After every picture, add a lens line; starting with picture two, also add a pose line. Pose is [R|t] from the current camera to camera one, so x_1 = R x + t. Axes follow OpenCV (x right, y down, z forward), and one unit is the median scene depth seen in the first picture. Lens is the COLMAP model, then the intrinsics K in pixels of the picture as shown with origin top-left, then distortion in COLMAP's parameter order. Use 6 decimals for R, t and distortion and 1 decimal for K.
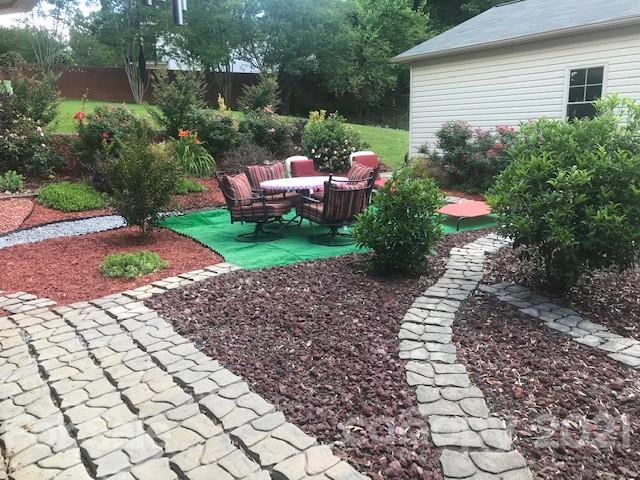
lens RADIAL K [[525.0, 0, 308.0], [0, 525.0, 243.2], [0, 0, 1]] dist [0.016682, -0.015159]
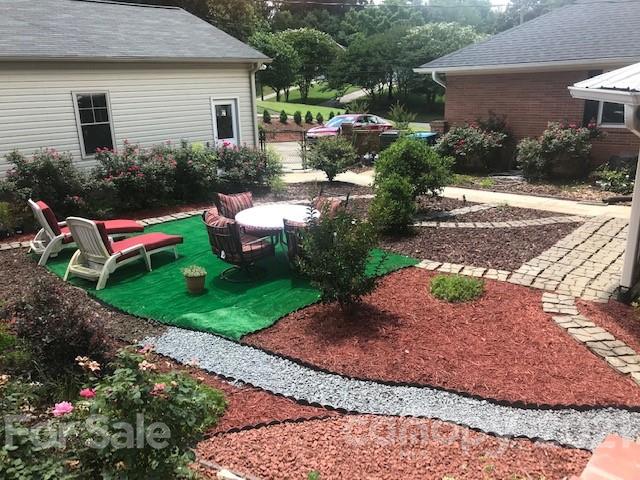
lens RADIAL K [[525.0, 0, 320.1], [0, 525.0, 239.6], [0, 0, 1]] dist [0.016682, -0.015159]
pose [[-0.223813, -0.252035, 0.941481, -1.719783], [0.237106, 0.922884, 0.303423, -0.621099], [-0.945351, 0.291141, -0.146794, 1.821312]]
